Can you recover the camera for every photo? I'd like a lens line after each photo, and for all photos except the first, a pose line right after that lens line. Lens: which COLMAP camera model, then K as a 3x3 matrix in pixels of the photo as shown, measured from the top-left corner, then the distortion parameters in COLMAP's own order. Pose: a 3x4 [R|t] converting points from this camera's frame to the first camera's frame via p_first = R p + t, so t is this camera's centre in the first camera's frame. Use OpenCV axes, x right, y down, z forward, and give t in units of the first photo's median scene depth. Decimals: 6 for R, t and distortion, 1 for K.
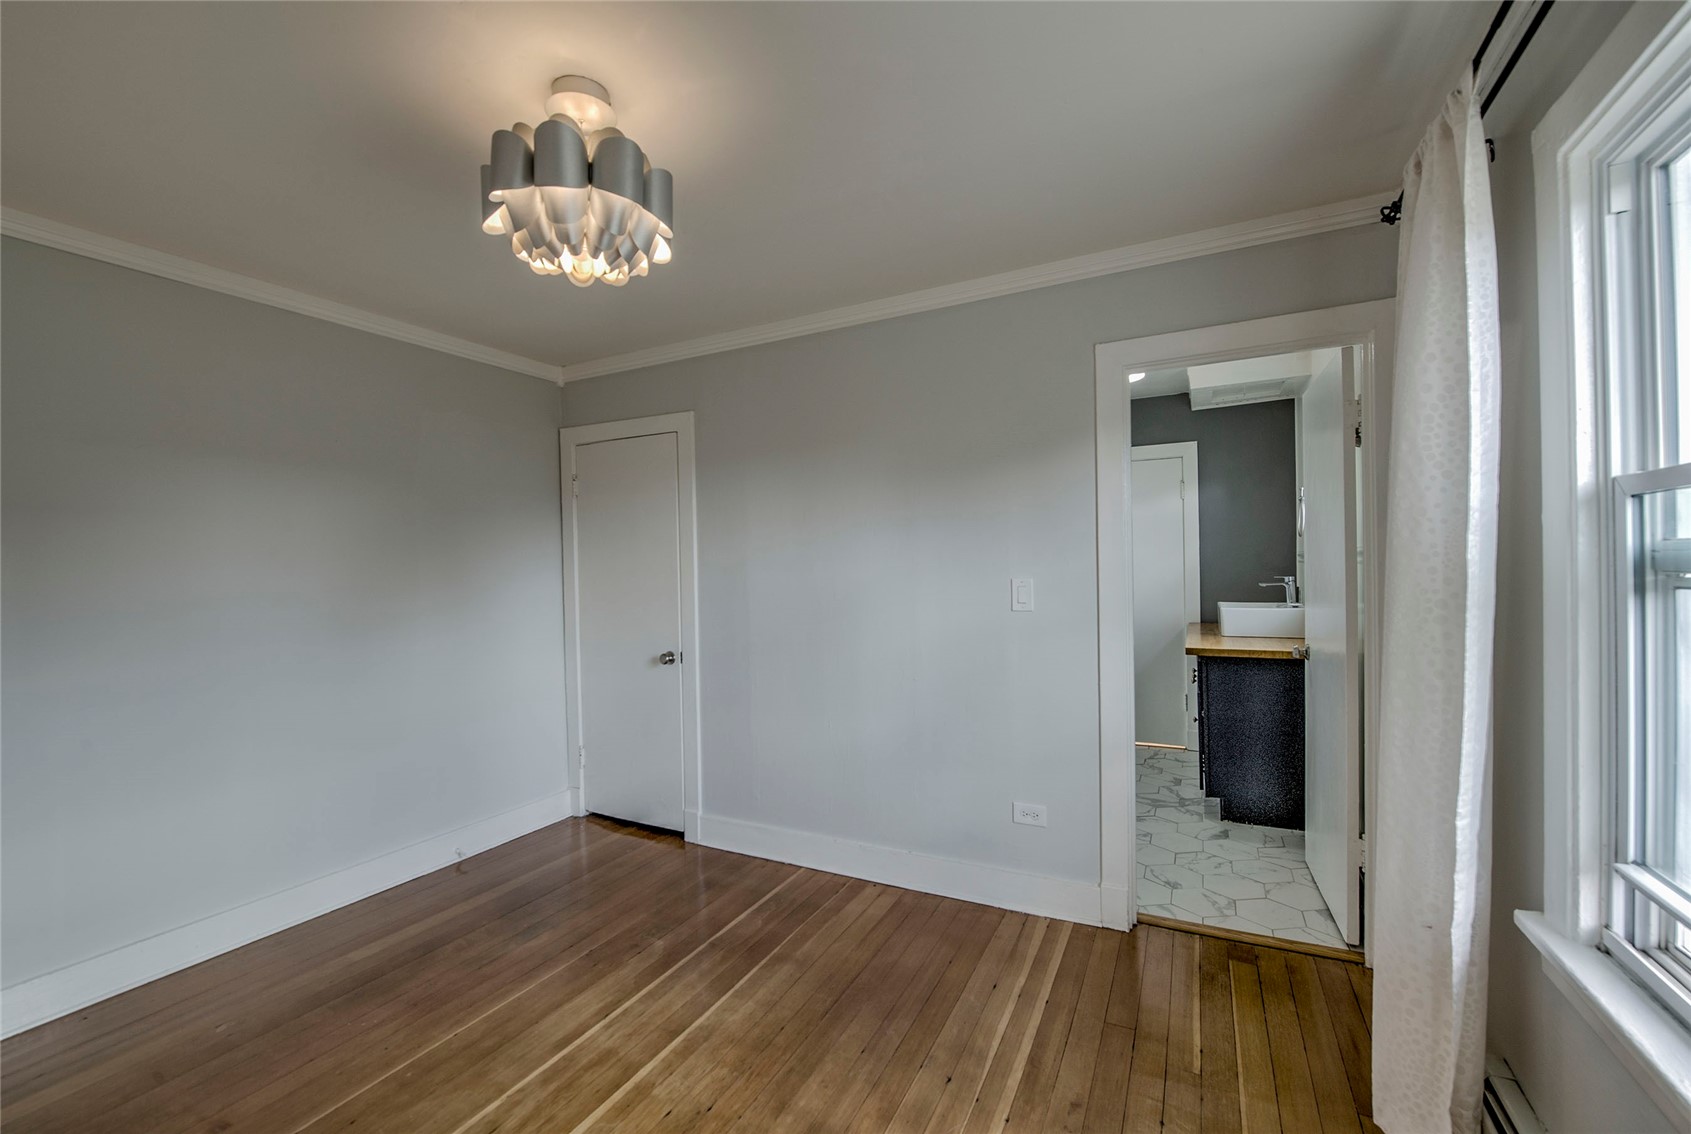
lens RADIAL K [[694.3, 0, 845.5], [0, 694.3, 567.0], [0, 0, 1]] dist [-0.009722, -0.000458]
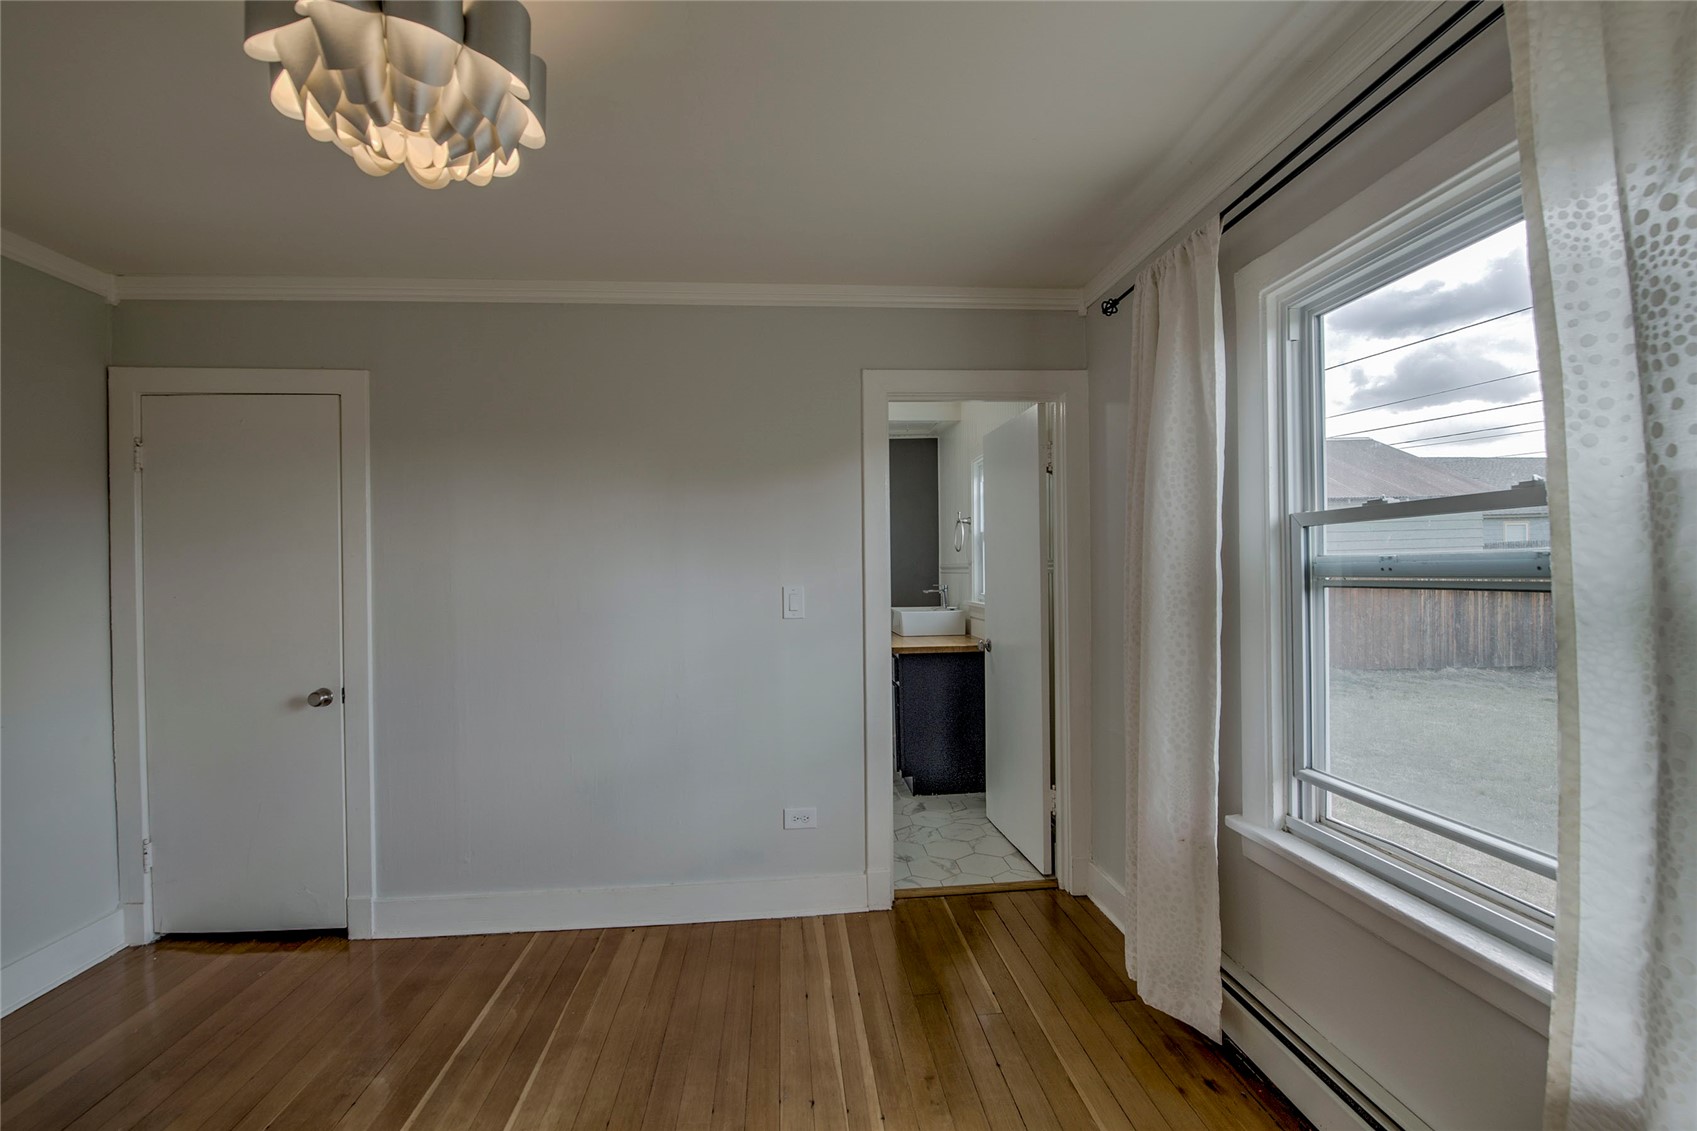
lens RADIAL K [[692.3, 0, 844.9], [0, 692.3, 569.4], [0, 0, 1]] dist [0.001400, -0.009446]
pose [[0.847302, 0.007877, 0.531053, -0.221054], [-0.000656, 0.999905, -0.013785, 0.005047], [-0.531111, 0.011332, 0.847226, 0.097763]]
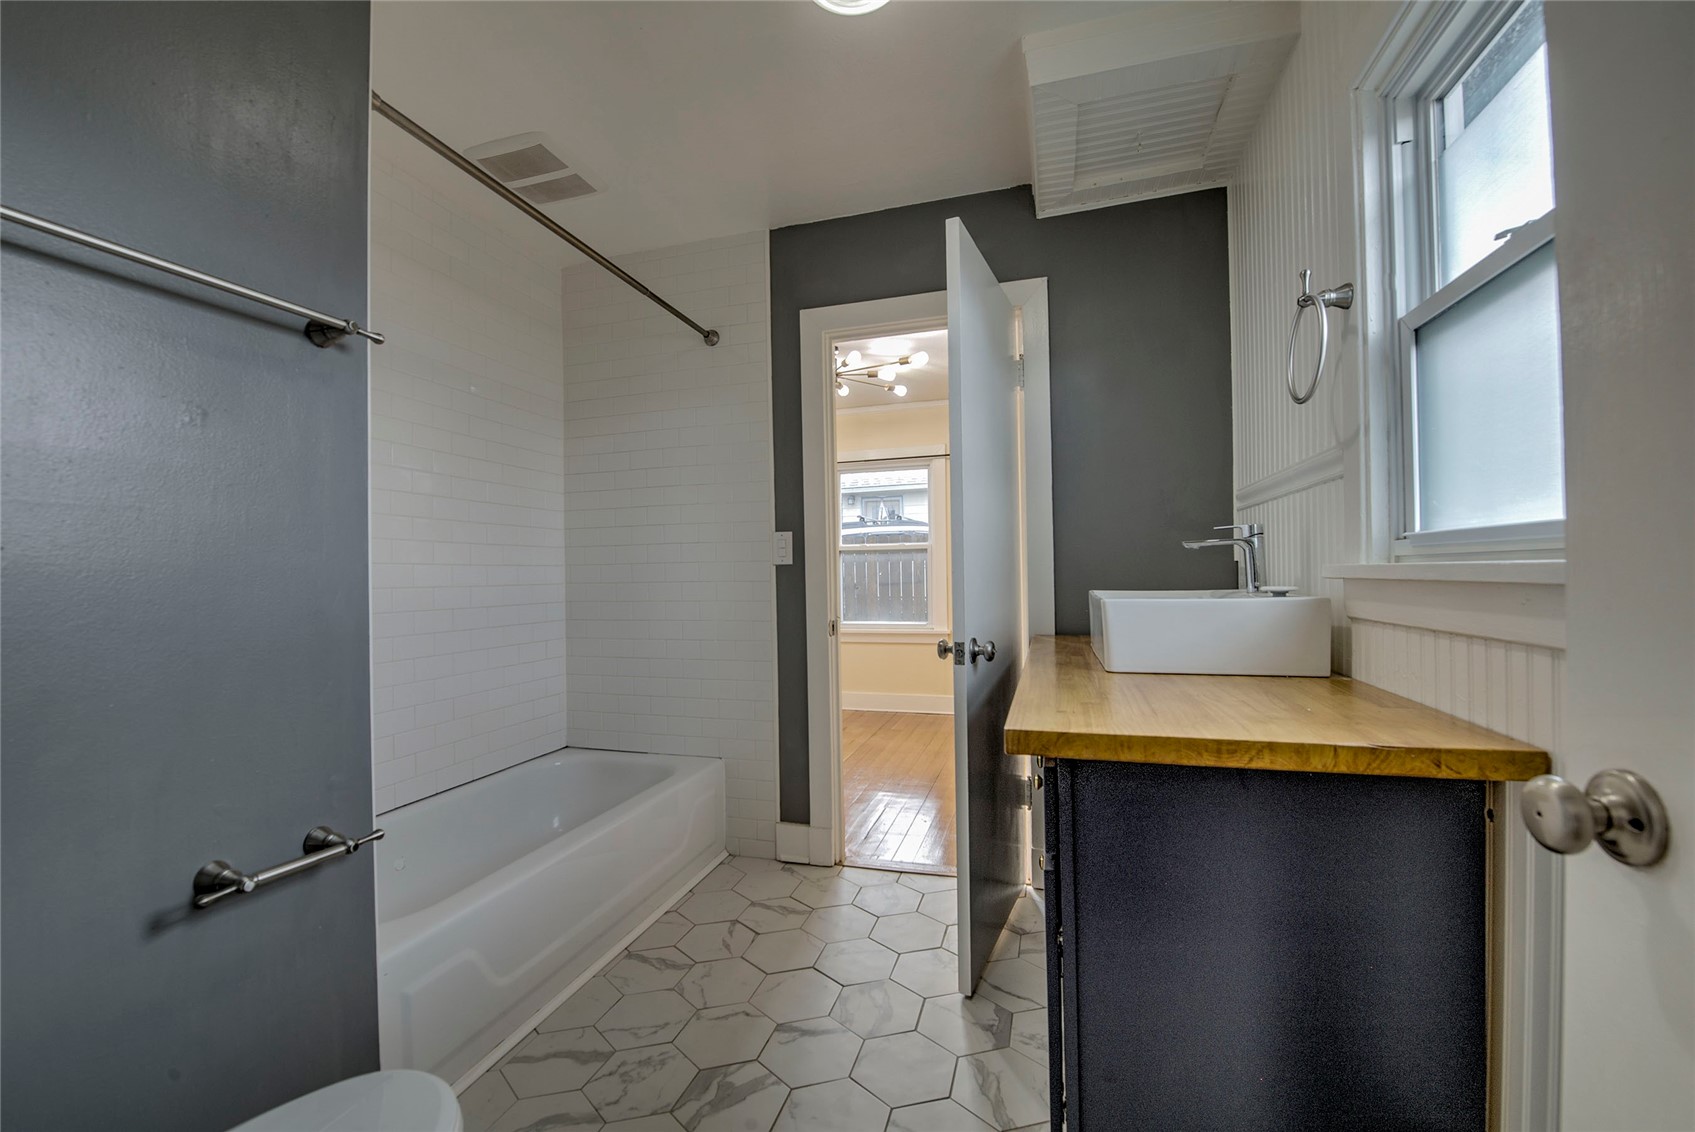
lens RADIAL K [[695.9, 0, 847.5], [0, 695.9, 566.0], [0, 0, 1]] dist [-0.009722, -0.000458]
pose [[0.982930, 0.001183, 0.183974, 0.480313], [0.000917, 0.999935, -0.011333, 0.065605], [-0.183975, 0.011309, 0.982866, 0.937667]]
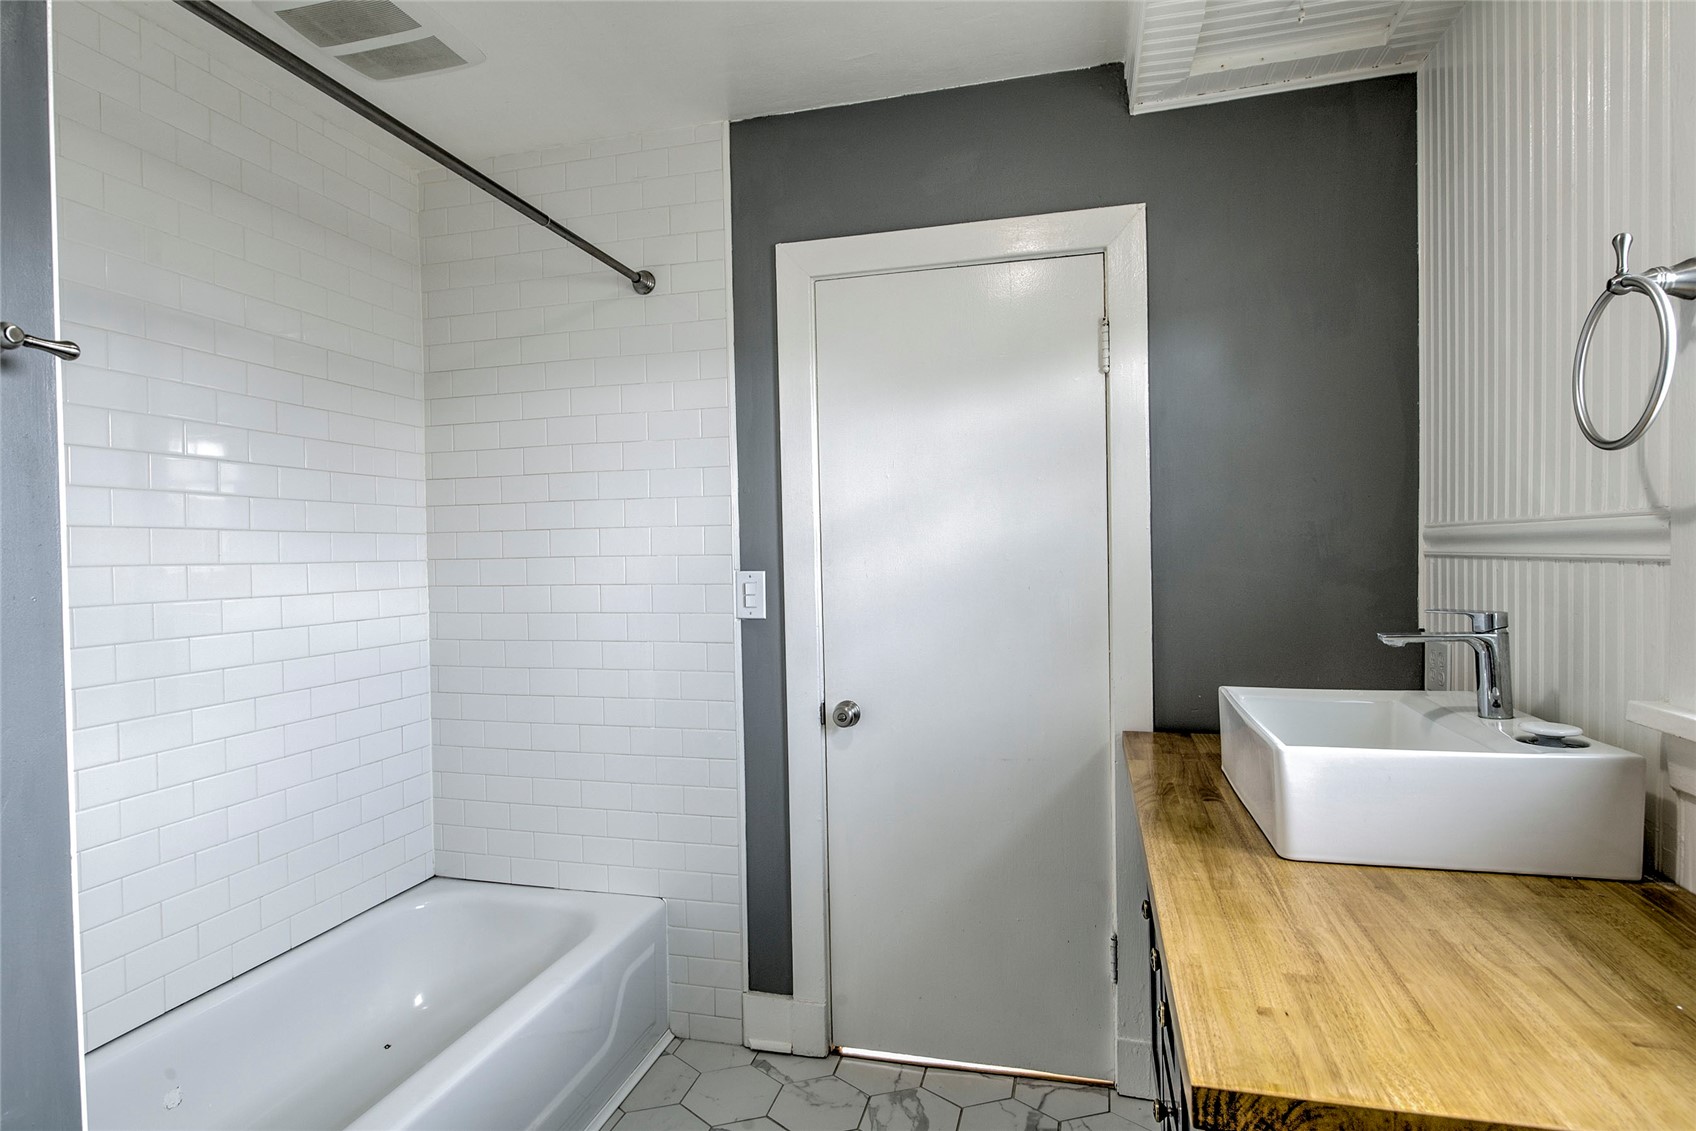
lens RADIAL K [[911.8, 0, 848.0], [0, 911.8, 565.5], [0, 0, 1]] dist [-0.002383, -0.001810]
pose [[0.976059, -0.005660, 0.217434, 0.470638], [0.002673, 0.999898, 0.014028, -0.015125], [-0.217491, -0.013111, 0.975974, 1.046736]]
